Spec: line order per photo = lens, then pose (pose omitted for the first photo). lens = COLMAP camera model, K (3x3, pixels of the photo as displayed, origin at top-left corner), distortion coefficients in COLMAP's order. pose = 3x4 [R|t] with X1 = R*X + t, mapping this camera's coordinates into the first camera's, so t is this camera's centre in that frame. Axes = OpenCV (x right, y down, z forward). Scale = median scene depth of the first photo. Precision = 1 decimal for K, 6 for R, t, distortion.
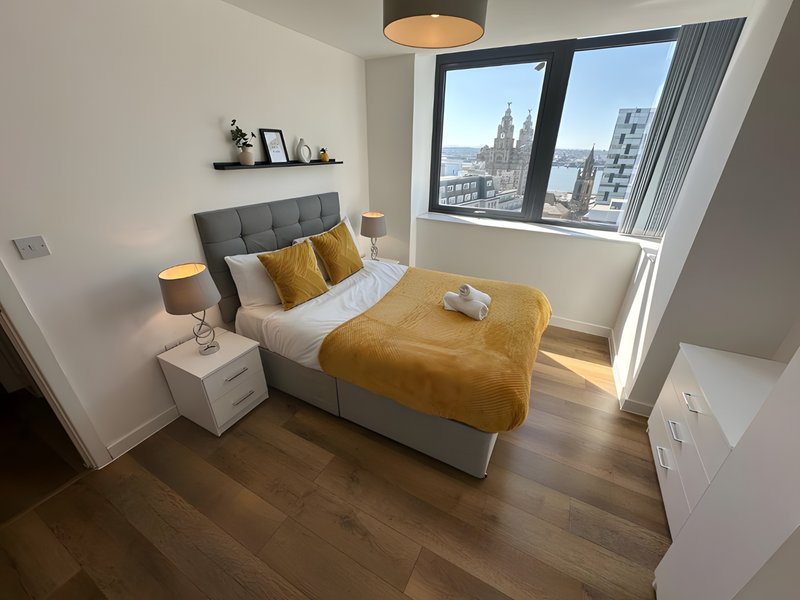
lens RADIAL K [[319.6, 0, 400.6], [0, 319.6, 300.8], [0, 0, 1]] dist [-0.001344, 0.000533]
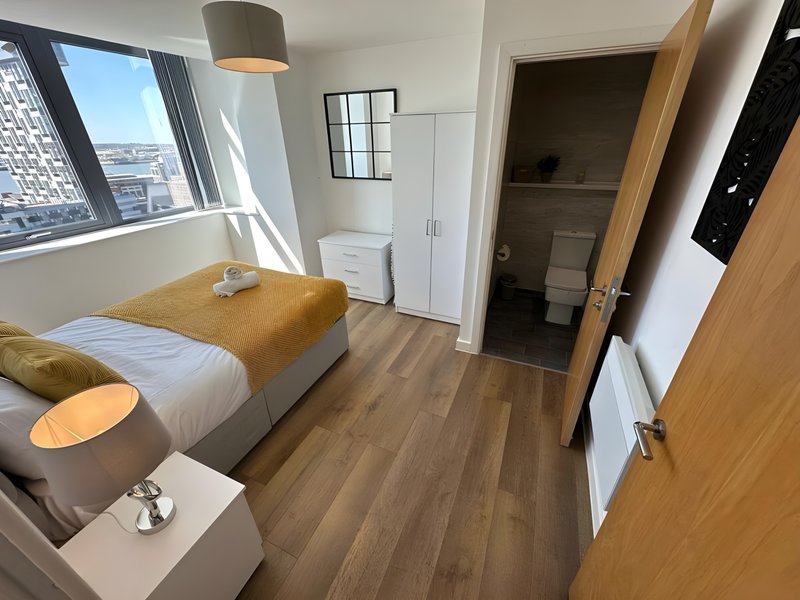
lens RADIAL K [[319.6, 0, 400.6], [0, 319.6, 300.8], [0, 0, 1]] dist [-0.001344, 0.000533]
pose [[-0.082118, -0.461216, 0.883480, -0.973896], [0.442491, 0.777435, 0.446985, -0.211849], [-0.893005, 0.427638, 0.140243, 0.381660]]
